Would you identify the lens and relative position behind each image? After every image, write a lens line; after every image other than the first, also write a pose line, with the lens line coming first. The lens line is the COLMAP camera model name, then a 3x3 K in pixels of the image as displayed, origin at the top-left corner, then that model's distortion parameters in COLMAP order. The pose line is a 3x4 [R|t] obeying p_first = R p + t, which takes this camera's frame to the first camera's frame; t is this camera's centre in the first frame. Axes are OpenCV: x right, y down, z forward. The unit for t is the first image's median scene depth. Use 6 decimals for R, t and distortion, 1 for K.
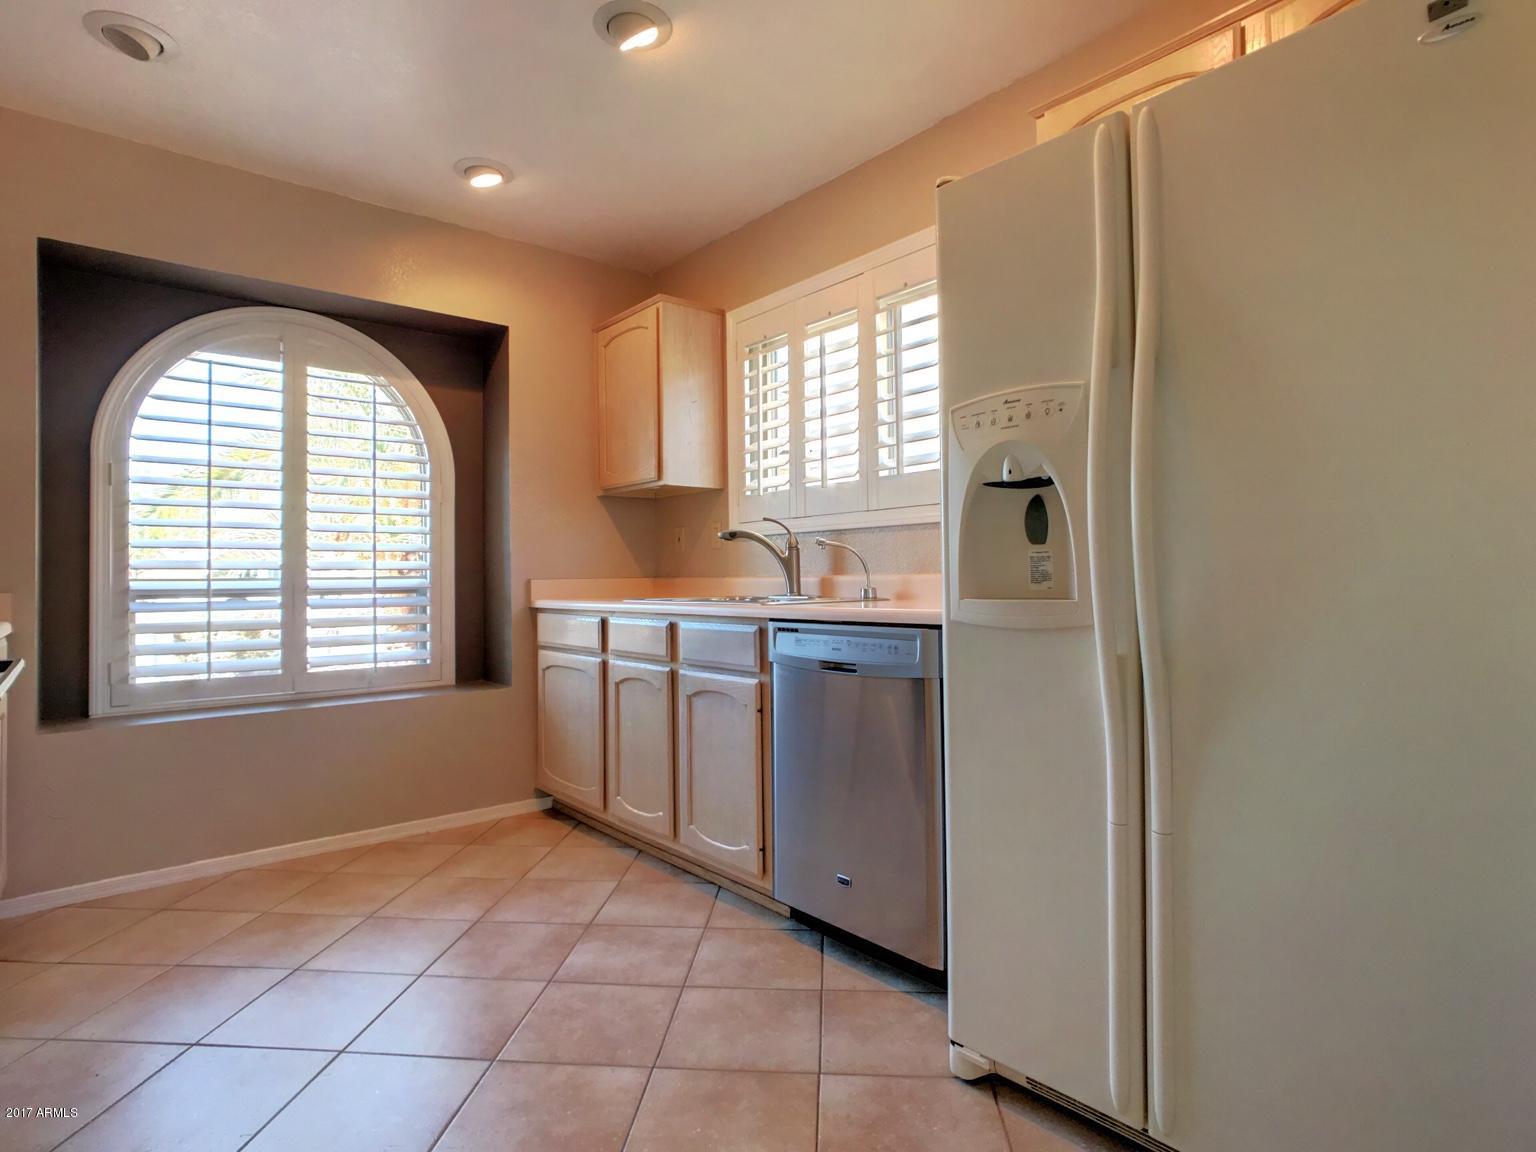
lens RADIAL K [[820.1, 0, 766.4], [0, 820.1, 569.8], [0, 0, 1]] dist [-0.030286, 0.010927]
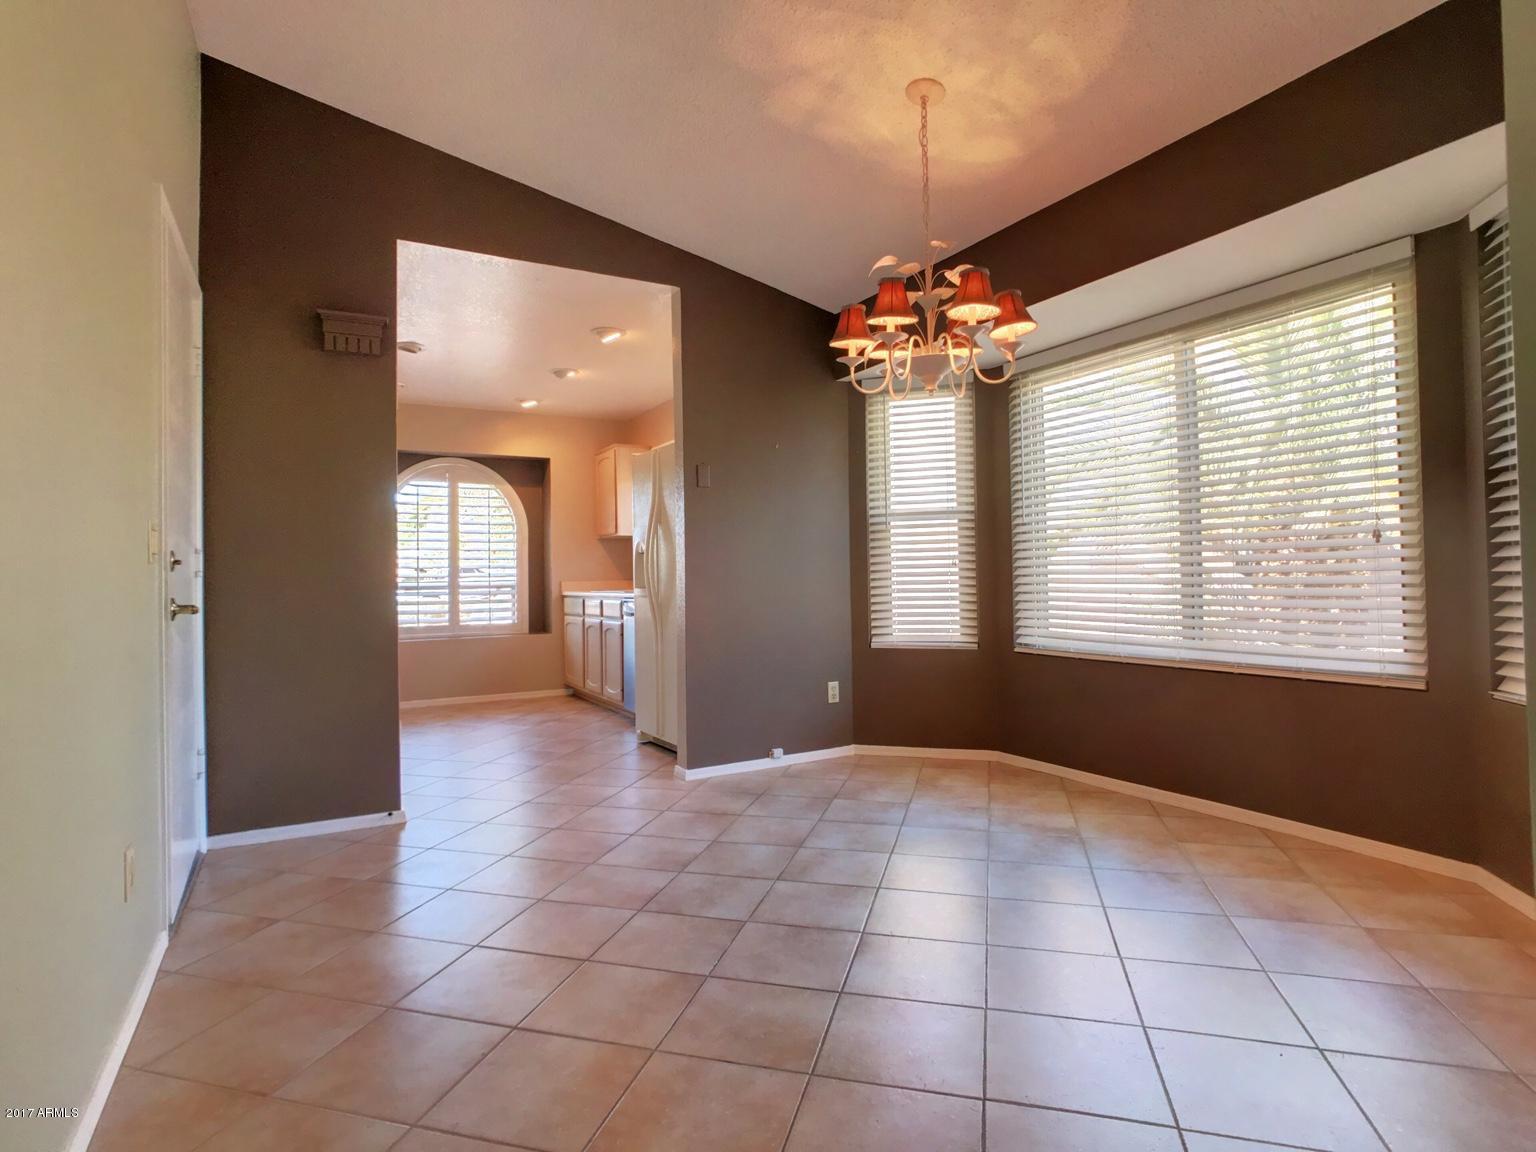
lens RADIAL K [[820.1, 0, 789.2], [0, 820.1, 569.4], [0, 0, 1]] dist [-0.030286, 0.010927]
pose [[0.985535, -0.006959, -0.169326, 0.699358], [0.007408, 0.999971, 0.002021, -0.020478], [0.169307, -0.003246, 0.985558, -1.039226]]
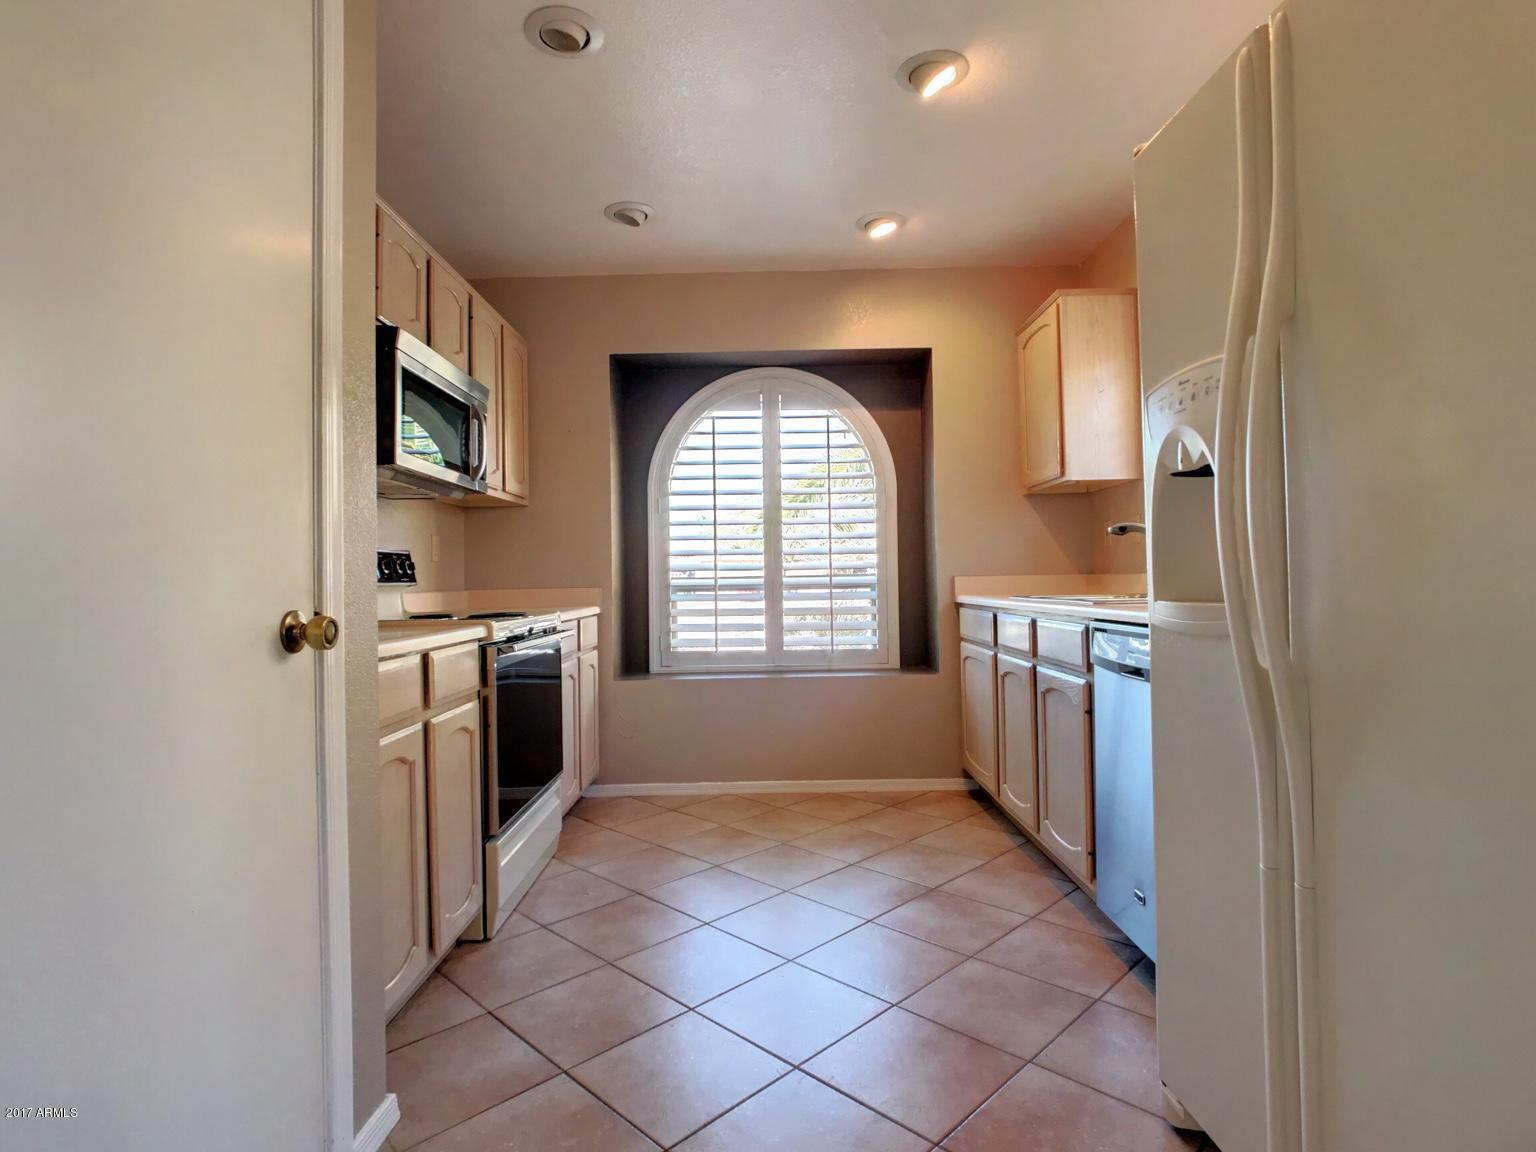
lens RADIAL K [[820.1, 0, 761.5], [0, 820.1, 568.5], [0, 0, 1]] dist [-0.030286, 0.010927]
pose [[0.760112, -0.010934, -0.649701, 0.253139], [0.015279, 0.999883, 0.001048, -0.004176], [0.649613, -0.010723, 0.760190, 0.005640]]
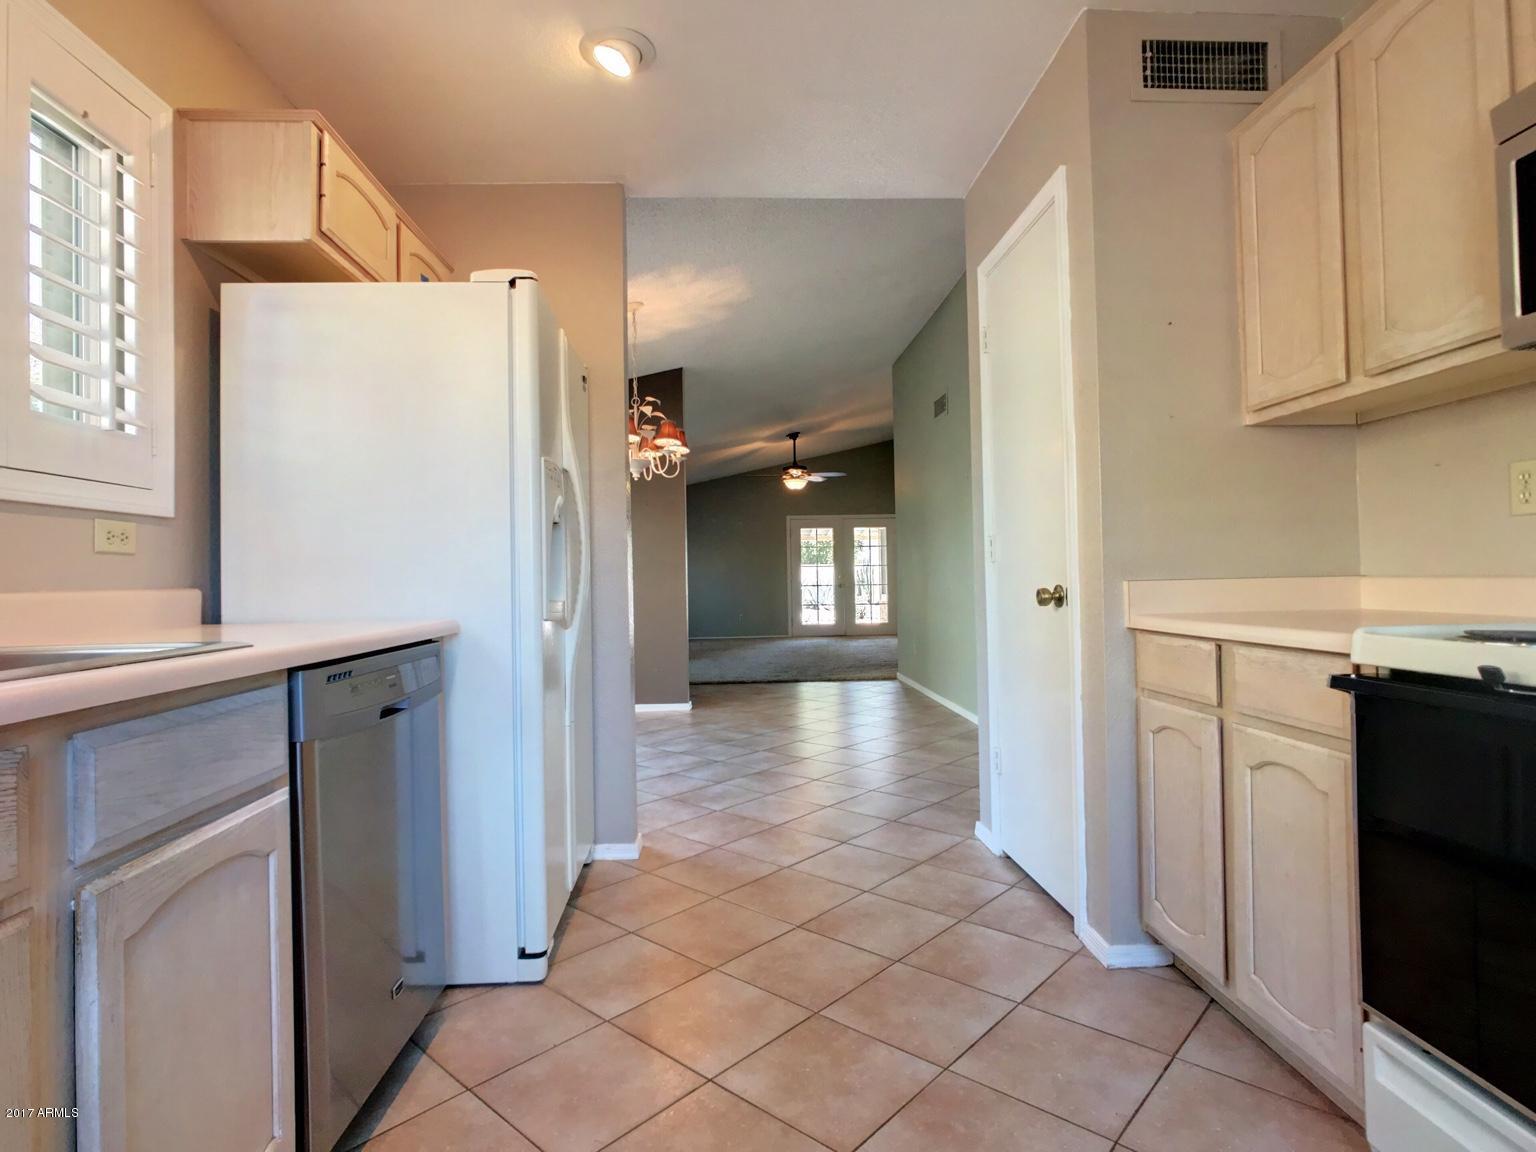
lens RADIAL K [[820.1, 0, 764.2], [0, 820.1, 574.5], [0, 0, 1]] dist [-0.030286, 0.010927]
pose [[-0.792283, 0.032421, 0.609291, -0.437288], [0.024903, 0.999473, -0.020801, 0.013544], [-0.609645, -0.001307, -0.792674, 0.938262]]
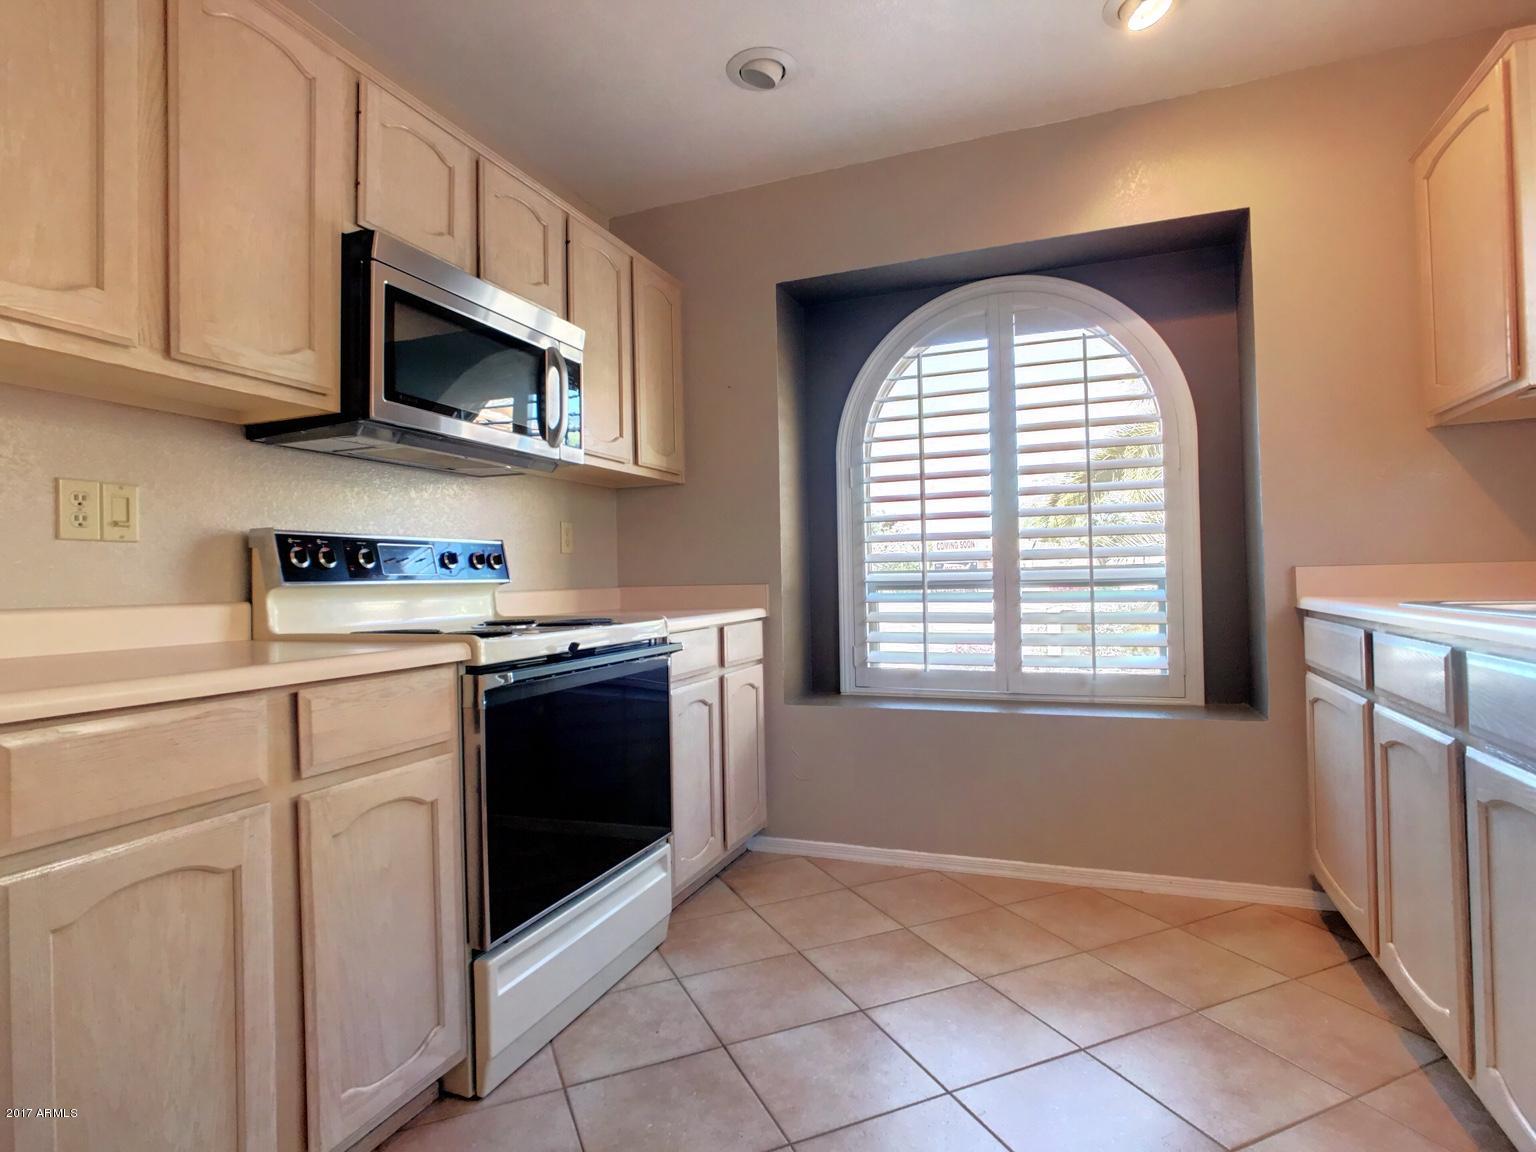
lens RADIAL K [[820.1, 0, 760.4], [0, 820.1, 568.9], [0, 0, 1]] dist [-0.030286, 0.010927]
pose [[0.466379, -0.008982, -0.884539, 0.111980], [0.024730, 0.999690, 0.002887, 0.001117], [0.884239, -0.023221, 0.466457, 0.333373]]
